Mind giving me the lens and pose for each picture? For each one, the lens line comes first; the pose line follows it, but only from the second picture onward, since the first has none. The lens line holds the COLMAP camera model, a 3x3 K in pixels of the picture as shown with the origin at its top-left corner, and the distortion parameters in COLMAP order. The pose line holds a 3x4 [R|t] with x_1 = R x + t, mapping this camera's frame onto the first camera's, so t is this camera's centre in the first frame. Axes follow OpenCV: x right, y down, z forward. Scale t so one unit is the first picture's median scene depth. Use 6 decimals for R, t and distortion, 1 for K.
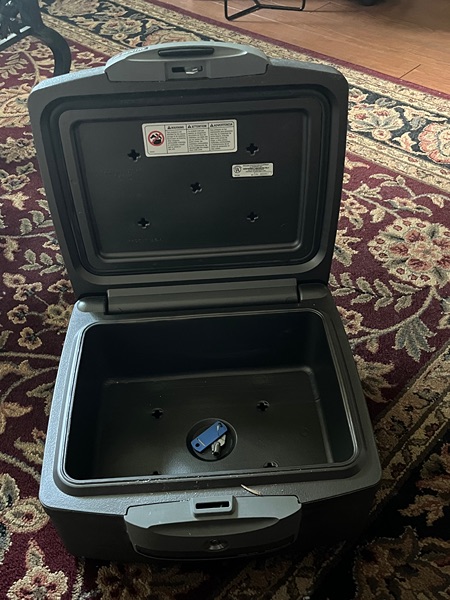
lens RADIAL K [[666.7, 0, 234.4], [0, 666.7, 292.4], [0, 0, 1]] dist [0.015015, 0.000000]
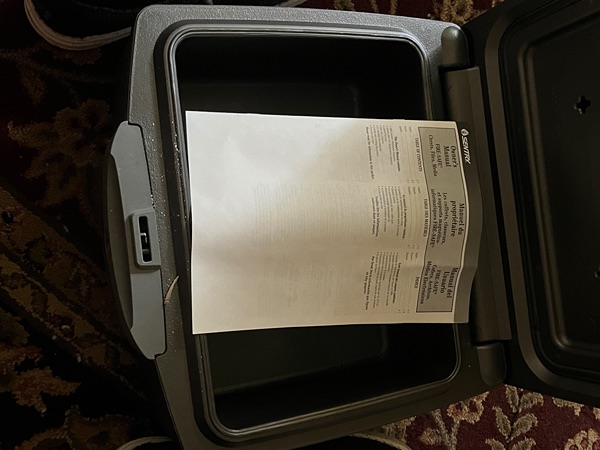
lens RADIAL K [[666.7, 0, 285.3], [0, 666.7, 236.7], [0, 0, 1]] dist [0.015015, 0.000000]
pose [[0.045755, 0.998824, -0.016043, -0.011124], [-0.919137, 0.048384, 0.390955, -0.073645], [0.391272, -0.003143, 0.920270, 0.254943]]
